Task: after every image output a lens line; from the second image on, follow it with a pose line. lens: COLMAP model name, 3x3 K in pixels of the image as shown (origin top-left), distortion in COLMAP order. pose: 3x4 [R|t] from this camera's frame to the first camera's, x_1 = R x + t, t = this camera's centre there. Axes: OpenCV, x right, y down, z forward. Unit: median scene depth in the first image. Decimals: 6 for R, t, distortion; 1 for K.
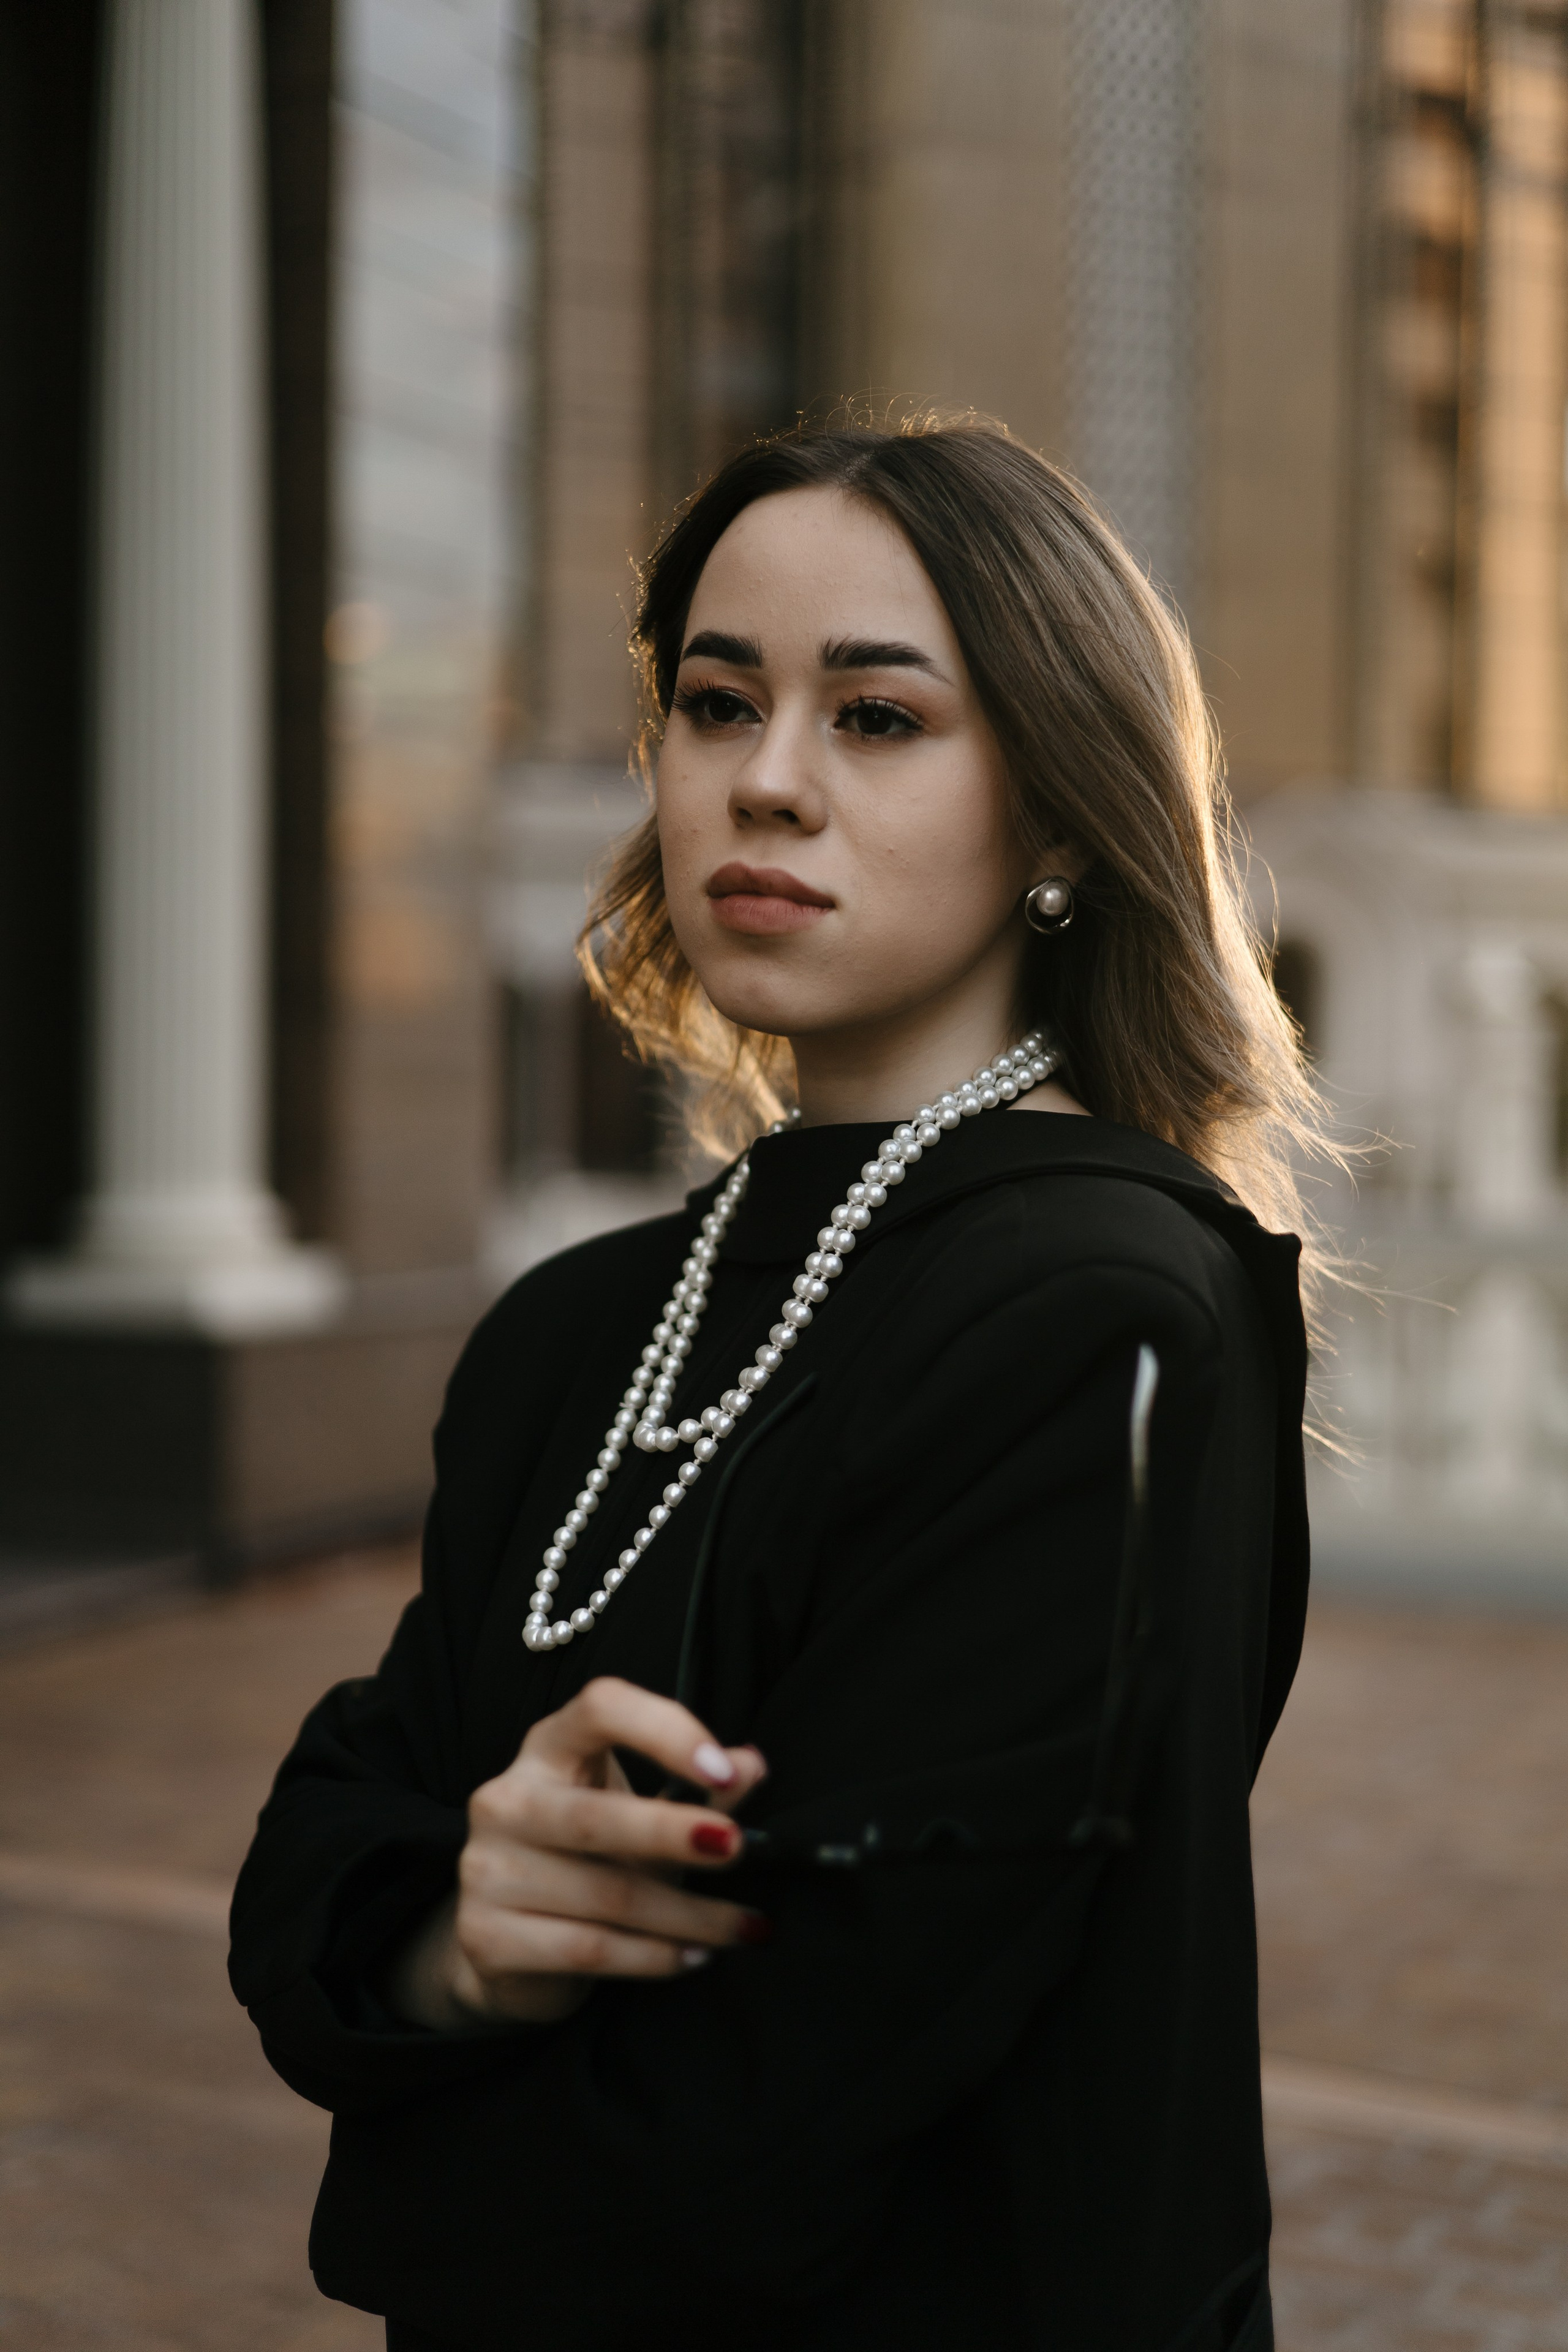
lens RADIAL K [[3217.5, 0, 790.3], [0, 3217.5, 1406.7], [0, 0, 1]] dist [0.030482, -0.045848]
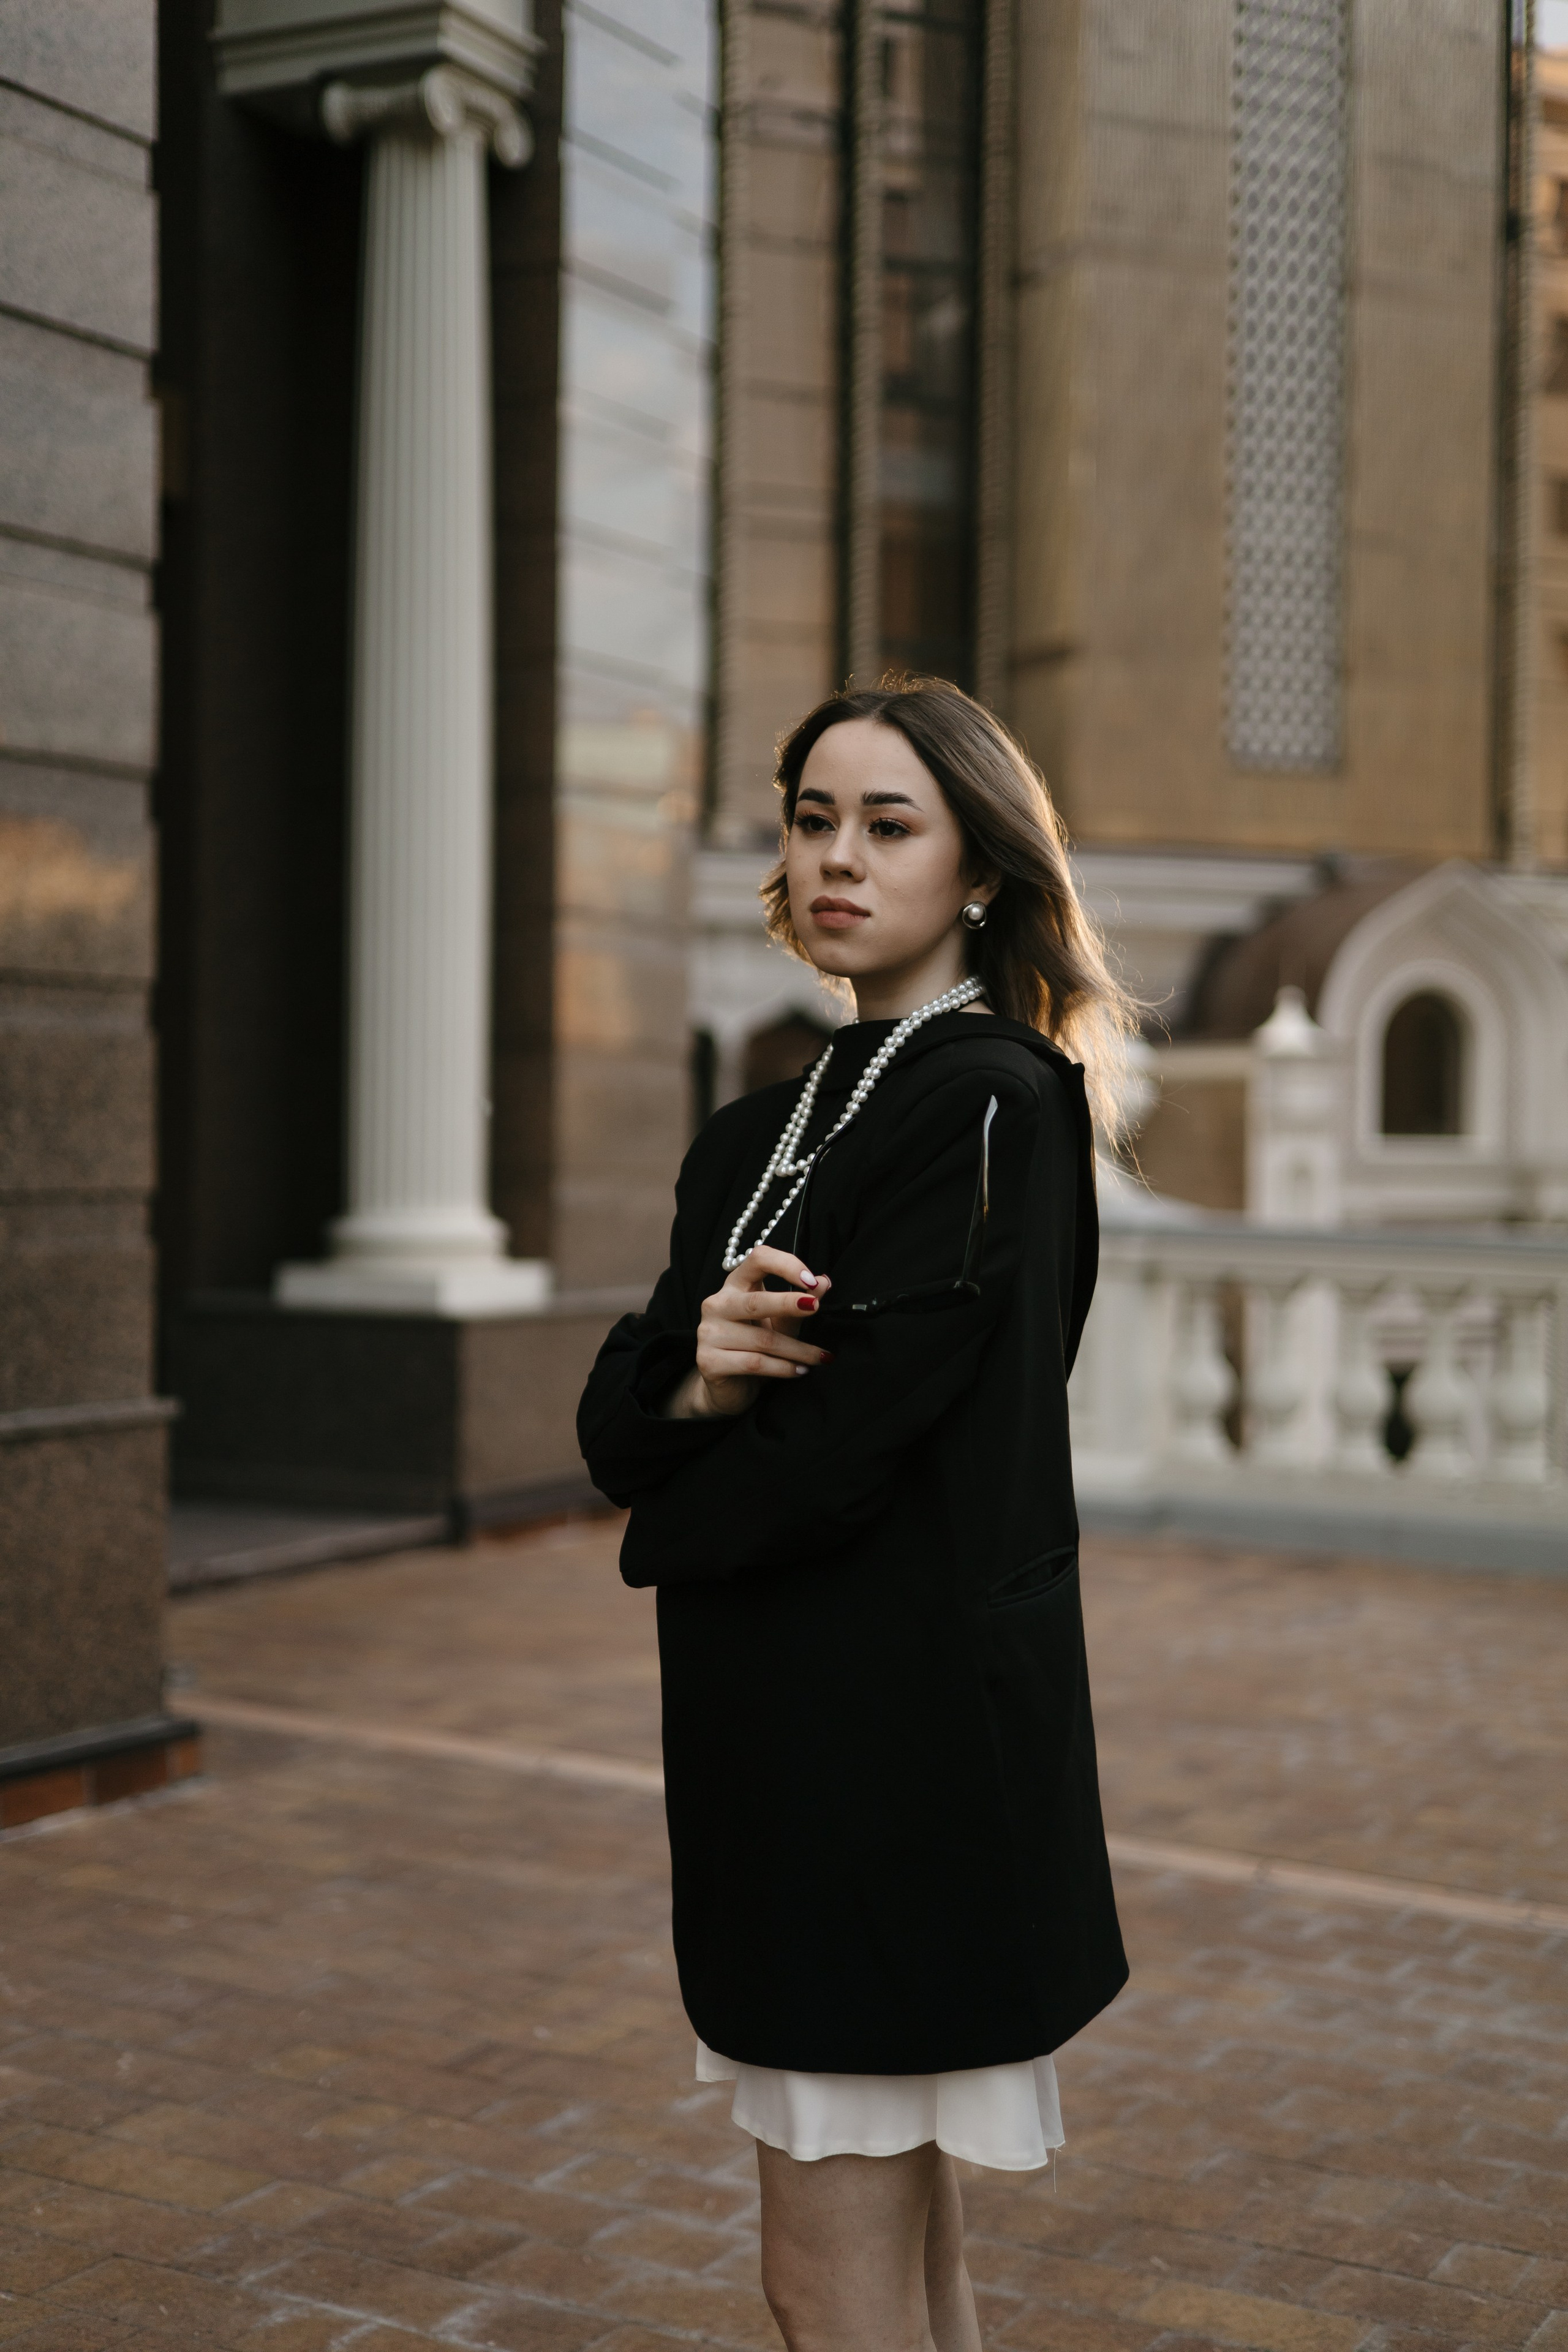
lens RADIAL K [[3205.7, 0, 780.3], [0, 3205.7, 1095.3], [0, 0, 1]] dist [0.007457, -0.147274]
pose [[0.998475, -0.009236, -0.054426, 0.067512], [0.002672, 0.992835, -0.119462, 0.209474], [0.055140, 0.119134, 0.991346, -1.056581]]
